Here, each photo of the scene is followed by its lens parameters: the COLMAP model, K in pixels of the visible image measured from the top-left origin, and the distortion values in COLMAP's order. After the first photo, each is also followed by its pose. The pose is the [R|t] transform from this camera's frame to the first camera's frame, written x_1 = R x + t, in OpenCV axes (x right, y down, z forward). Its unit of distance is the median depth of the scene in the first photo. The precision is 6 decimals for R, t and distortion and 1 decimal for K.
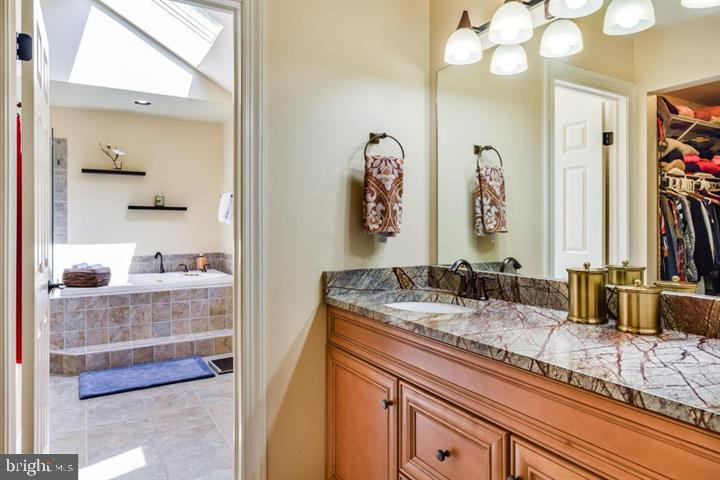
lens RADIAL K [[453.5, 0, 360.9], [0, 453.5, 219.8], [0, 0, 1]] dist [0.001073, -0.000510]
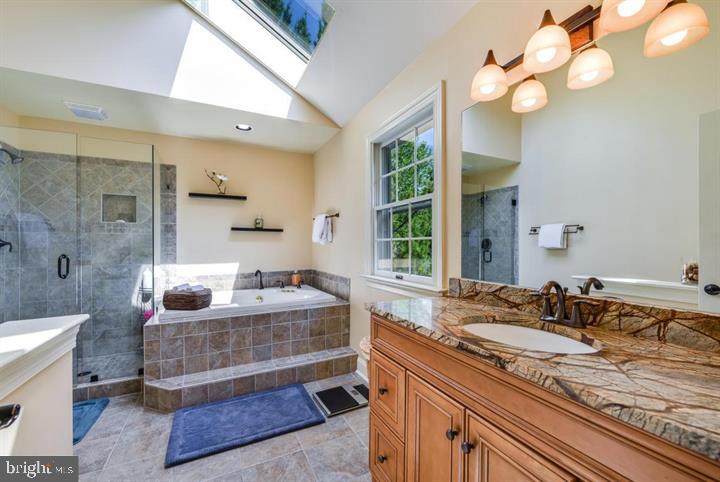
lens RADIAL K [[291.0, 0, 360.0], [0, 291.0, 241.0], [0, 0, 1]] dist [-0.000257, -0.000015]
pose [[0.997011, -0.004541, -0.077124, -0.172366], [0.004359, 0.999987, -0.002530, 0.005422], [0.077135, 0.002186, 0.997018, 0.373723]]
